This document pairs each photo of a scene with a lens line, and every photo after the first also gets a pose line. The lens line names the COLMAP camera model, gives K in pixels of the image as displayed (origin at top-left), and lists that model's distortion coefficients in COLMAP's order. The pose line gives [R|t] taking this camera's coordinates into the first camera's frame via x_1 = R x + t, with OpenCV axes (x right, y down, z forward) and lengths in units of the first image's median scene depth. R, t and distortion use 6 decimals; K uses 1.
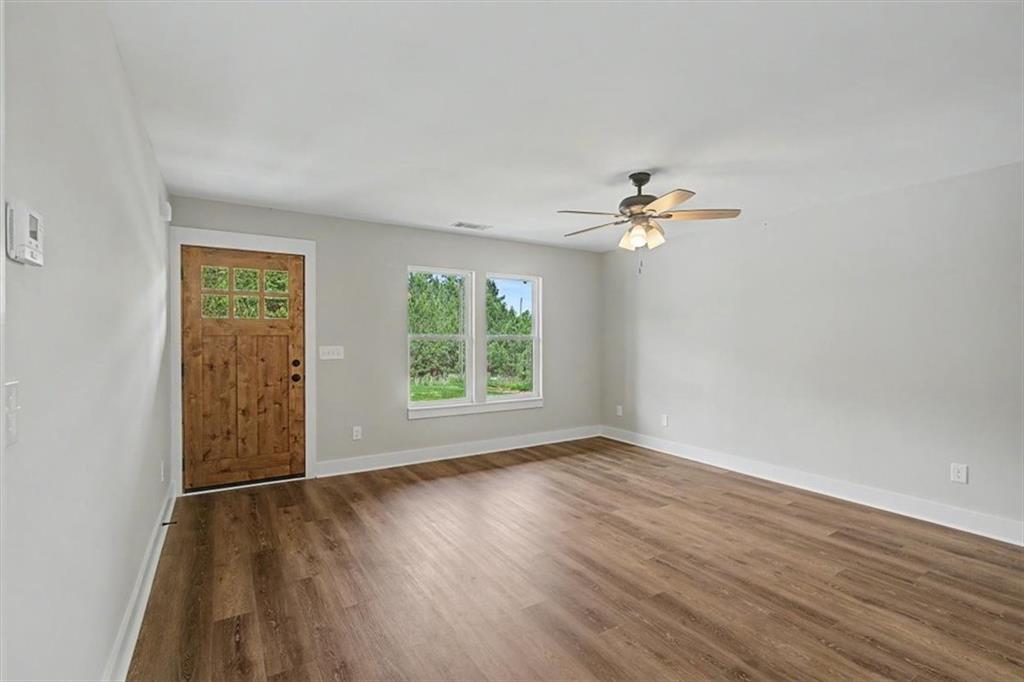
lens RADIAL K [[461.5, 0, 516.4], [0, 461.5, 343.0], [0, 0, 1]] dist [-0.010280, 0.000534]
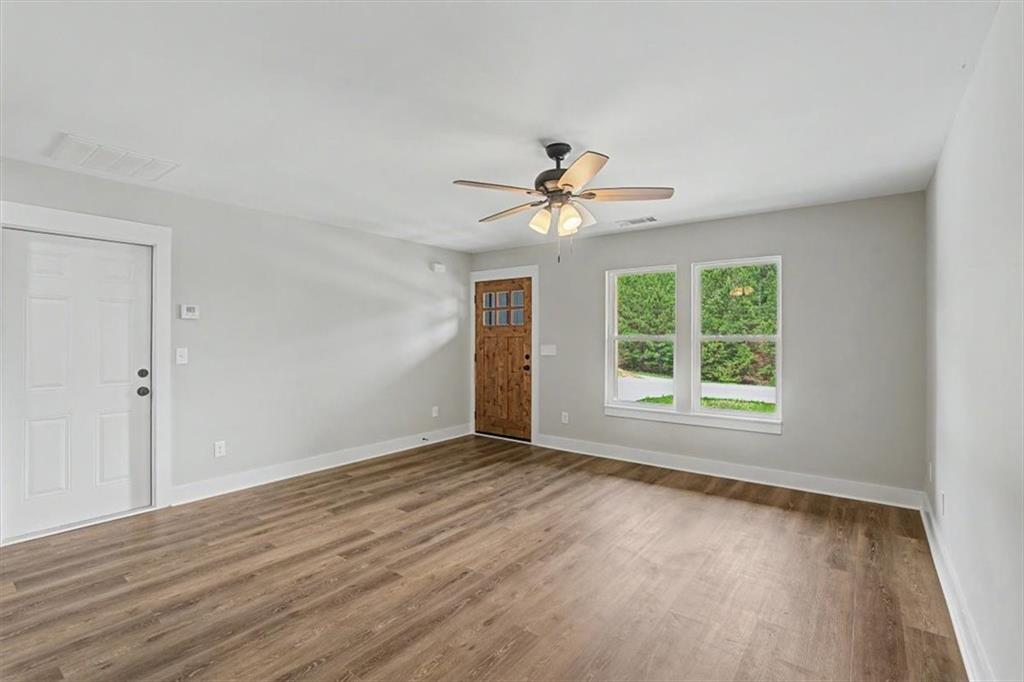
lens RADIAL K [[466.8, 0, 513.9], [0, 466.8, 335.9], [0, 0, 1]] dist [-0.013223, 0.004932]
pose [[0.351828, -0.005445, -0.936049, 0.903829], [-0.010326, 0.999900, -0.009698, -0.005439], [0.936008, 0.013078, 0.351736, 0.542481]]
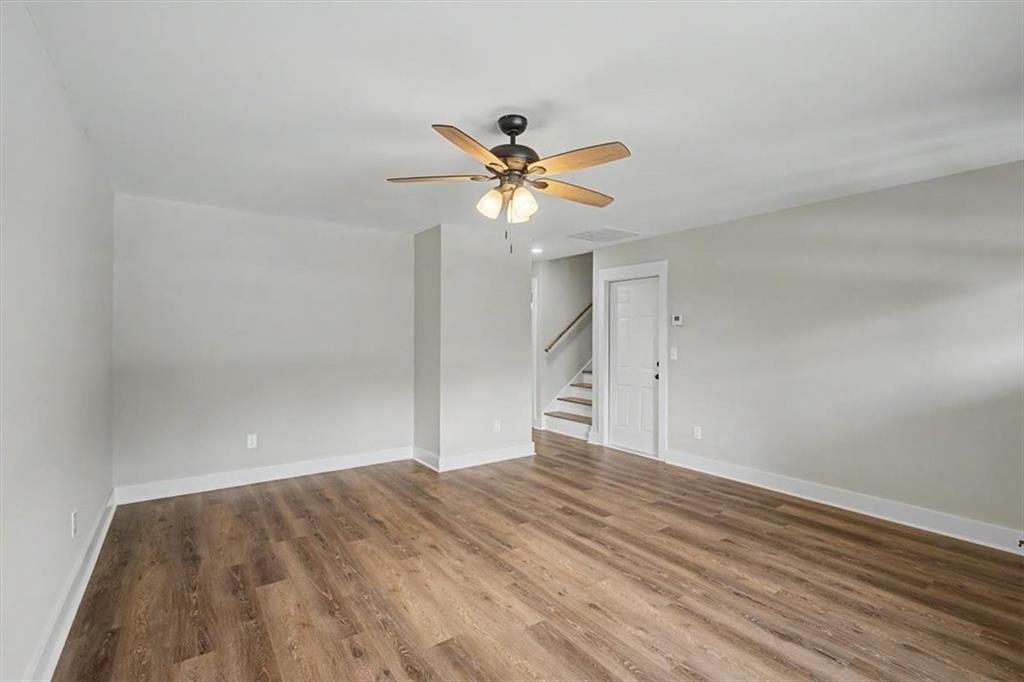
lens RADIAL K [[466.8, 0, 513.9], [0, 466.8, 335.9], [0, 0, 1]] dist [-0.013223, 0.004932]
pose [[-0.998173, -0.008535, -0.059819, 0.266616], [-0.008962, 0.999936, 0.006883, -0.020210], [0.059756, 0.007407, -0.998186, 1.514505]]
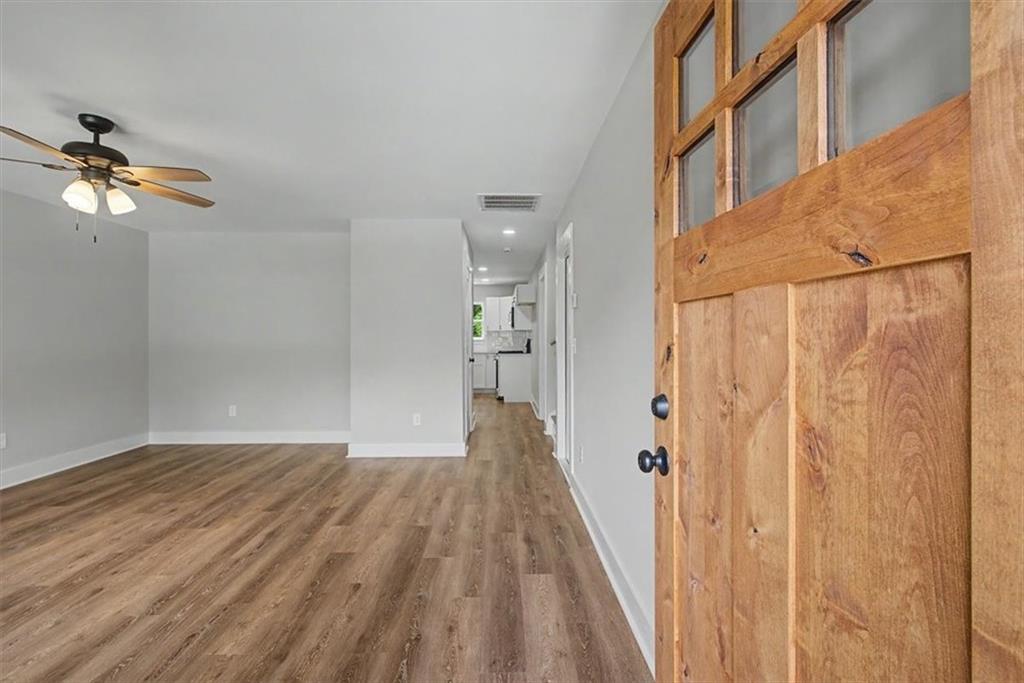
lens RADIAL K [[466.8, 0, 513.9], [0, 466.8, 336.4], [0, 0, 1]] dist [-0.013223, 0.004932]
pose [[-0.858065, -0.003809, 0.513528, -0.655398], [0.001402, 0.999951, 0.009758, 0.005326], [-0.513540, 0.009093, -0.858017, 1.141829]]
